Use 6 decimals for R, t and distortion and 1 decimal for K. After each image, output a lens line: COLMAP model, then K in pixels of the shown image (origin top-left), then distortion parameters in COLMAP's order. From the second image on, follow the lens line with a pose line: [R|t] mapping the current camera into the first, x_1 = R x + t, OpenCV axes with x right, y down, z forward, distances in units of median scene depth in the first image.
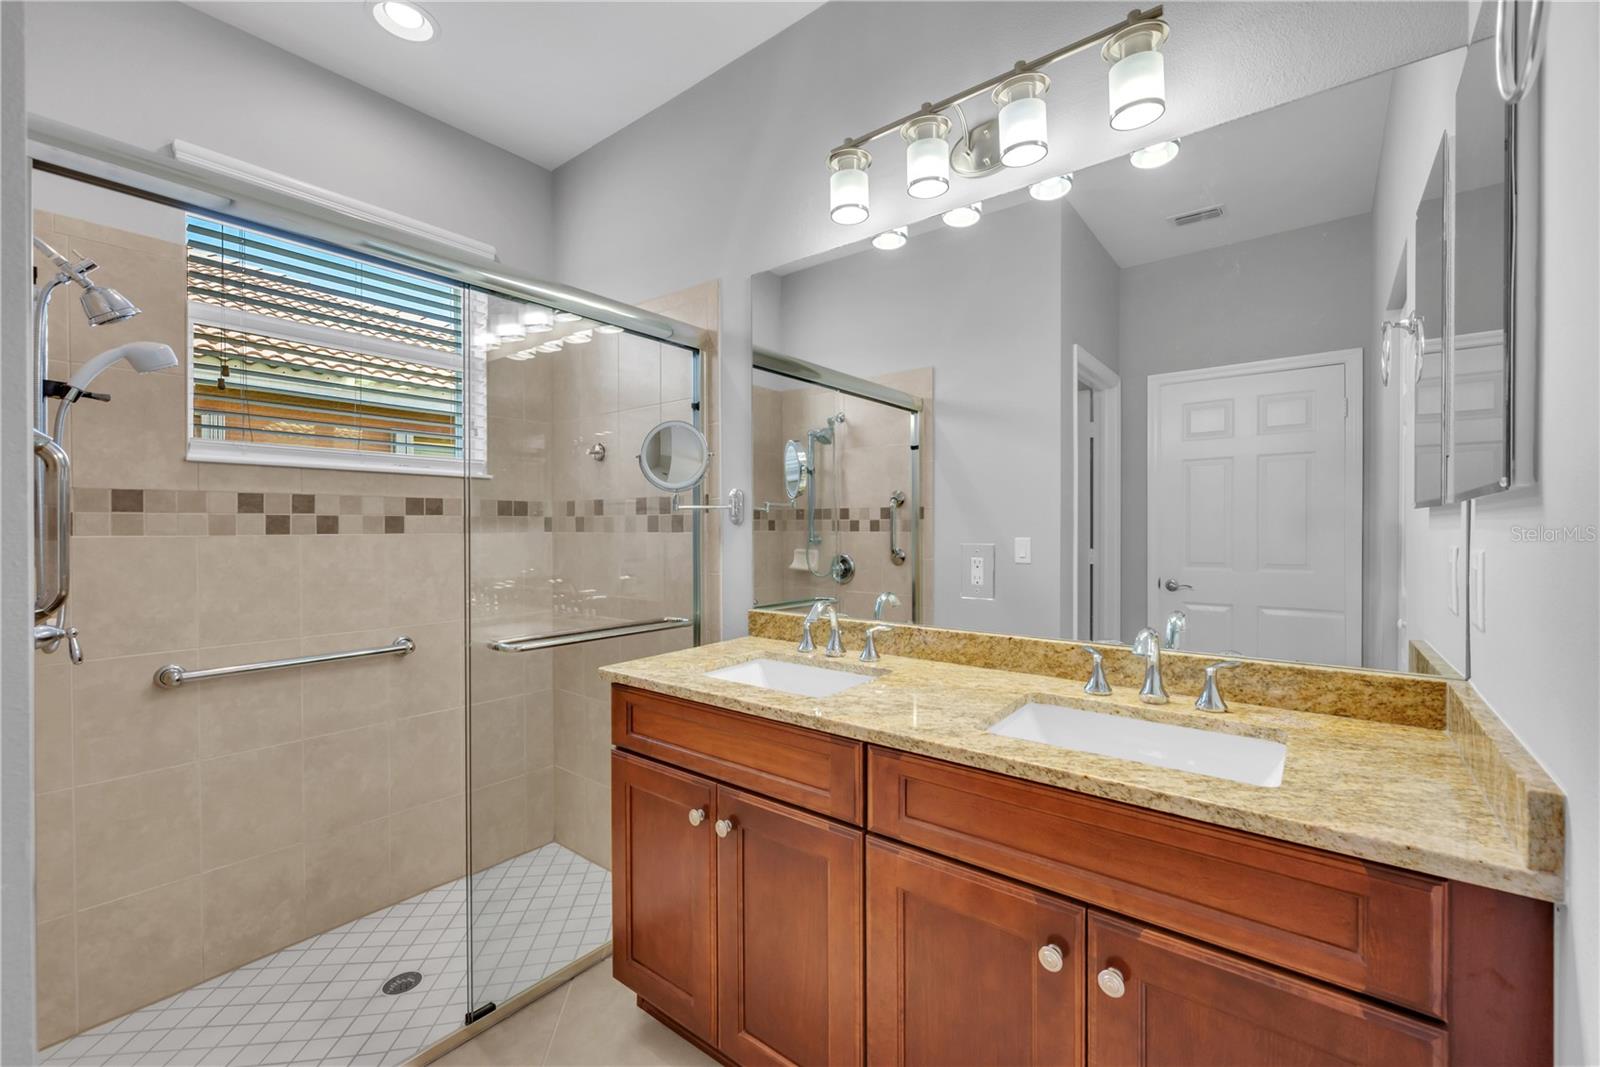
lens RADIAL K [[679.0, 0, 800.0], [0, 679.0, 533.5], [0, 0, 1]] dist [0.000929, 0.000091]
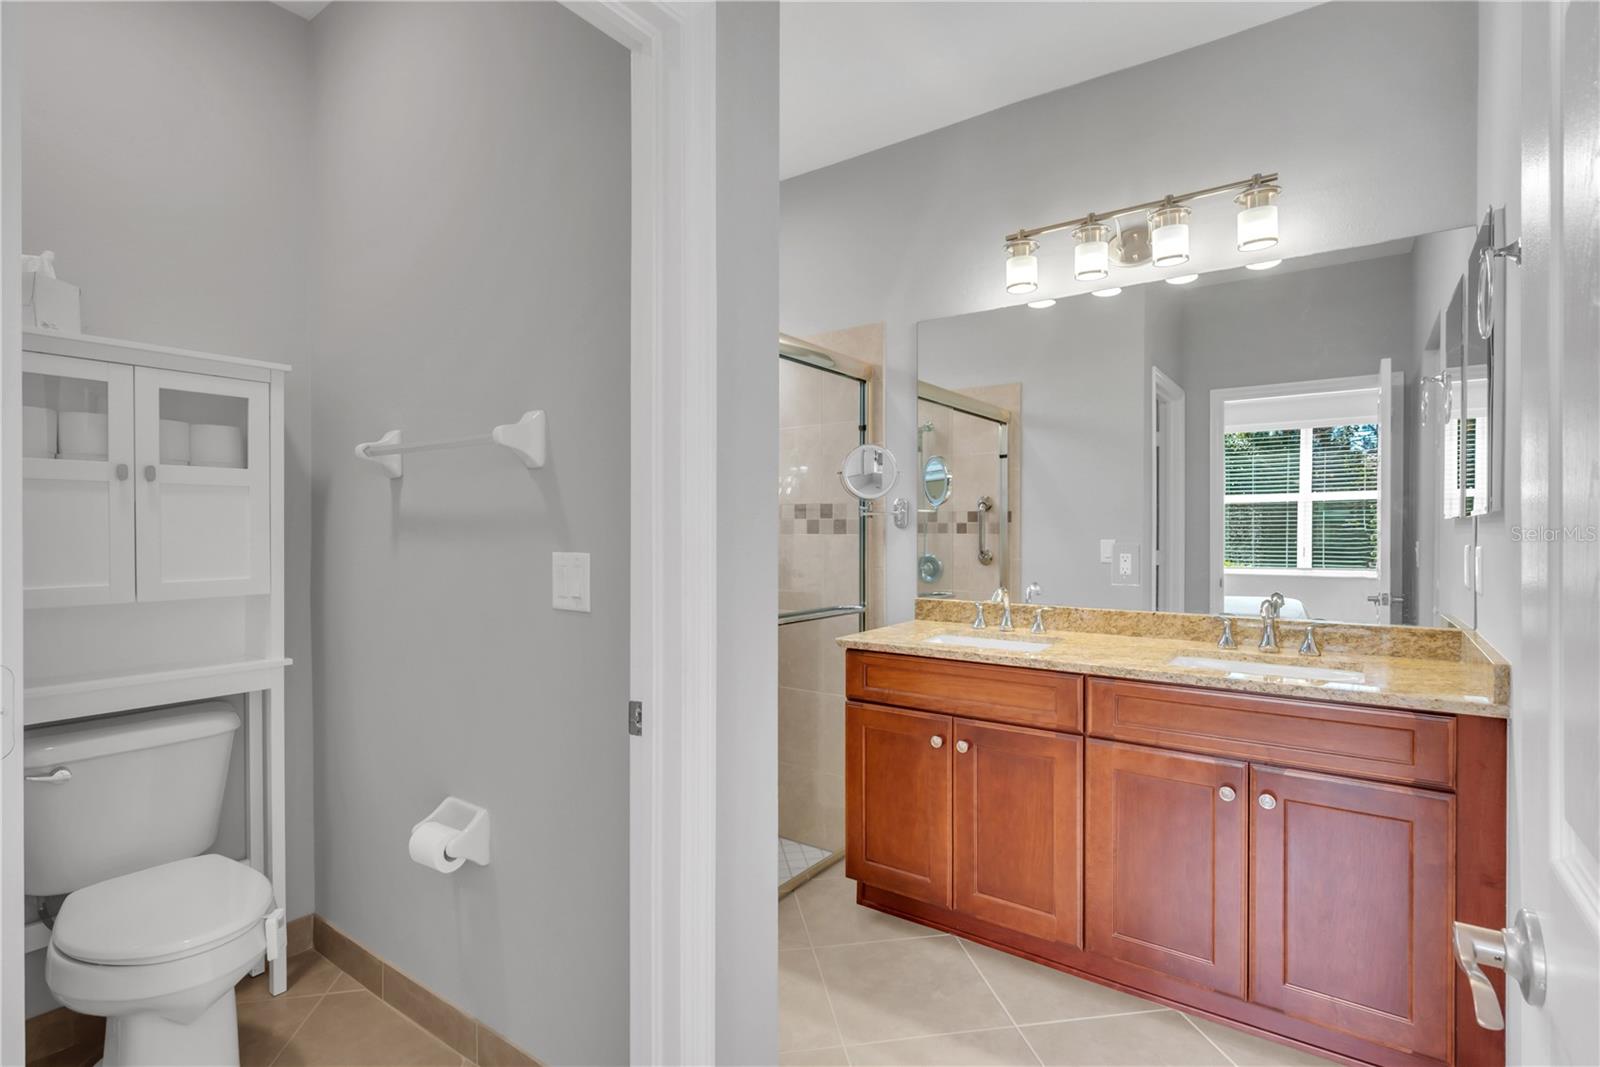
lens RADIAL K [[780.9, 0, 800.0], [0, 780.9, 533.5], [0, 0, 1]] dist [0.001061, 0.000361]
pose [[0.999252, 0.003022, 0.038546, -0.427472], [-0.002921, 0.999992, -0.002686, 0.001944], [-0.038554, 0.002571, 0.999253, -0.492993]]
